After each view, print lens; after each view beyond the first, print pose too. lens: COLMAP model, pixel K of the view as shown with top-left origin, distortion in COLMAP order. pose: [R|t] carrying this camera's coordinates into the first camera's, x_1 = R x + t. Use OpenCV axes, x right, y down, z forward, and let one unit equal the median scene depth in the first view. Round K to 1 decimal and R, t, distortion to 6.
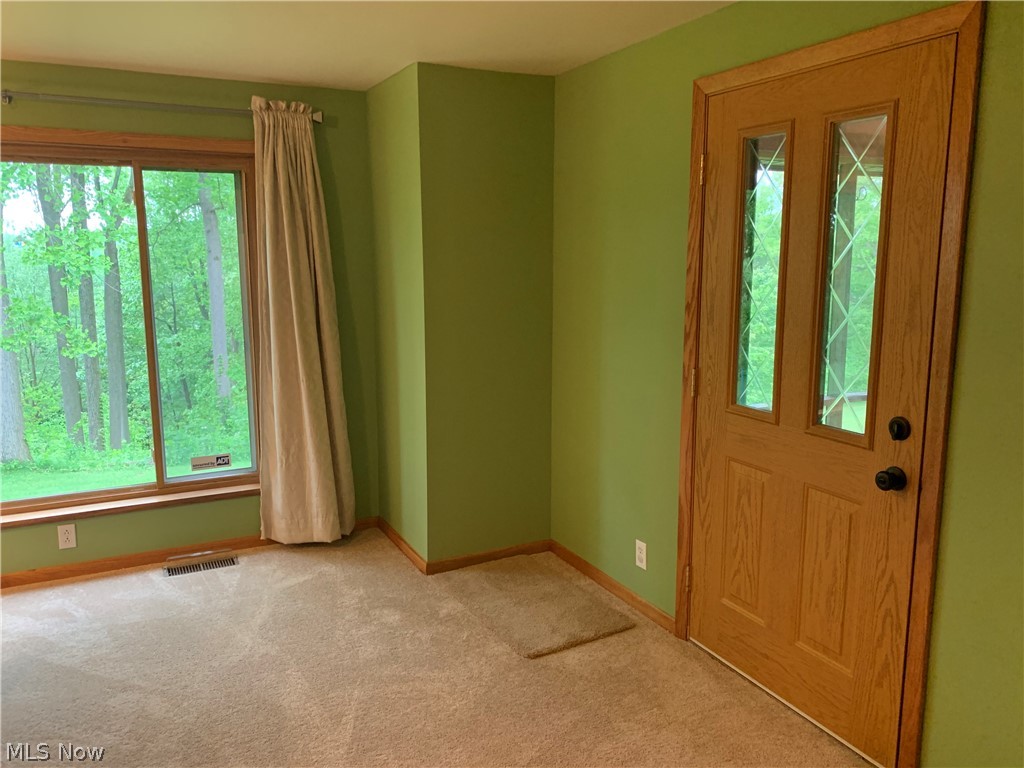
lens RADIAL K [[783.7, 0, 511.1], [0, 783.7, 378.5], [0, 0, 1]] dist [0.040389, -0.045512]
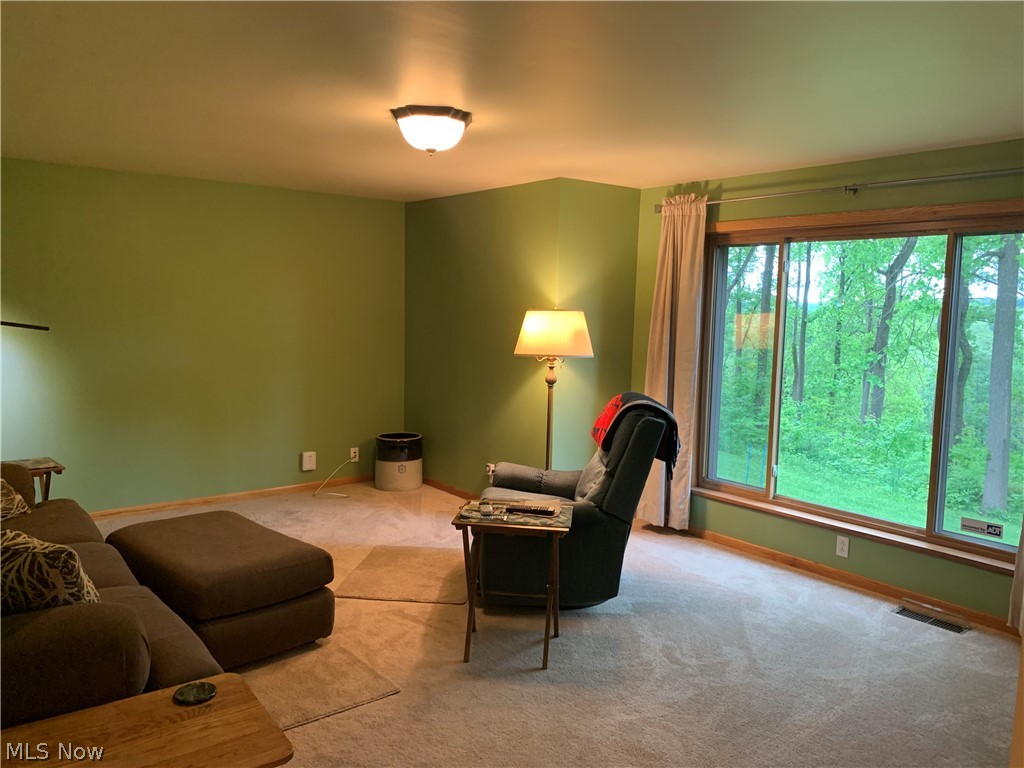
lens RADIAL K [[783.7, 0, 512.0], [0, 783.7, 378.3], [0, 0, 1]] dist [0.040389, -0.045512]
pose [[0.205696, 0.102047, -0.973281, 0.457976], [-0.179347, 0.981635, 0.065020, -0.036709], [0.962041, 0.161181, 0.220220, 0.211232]]
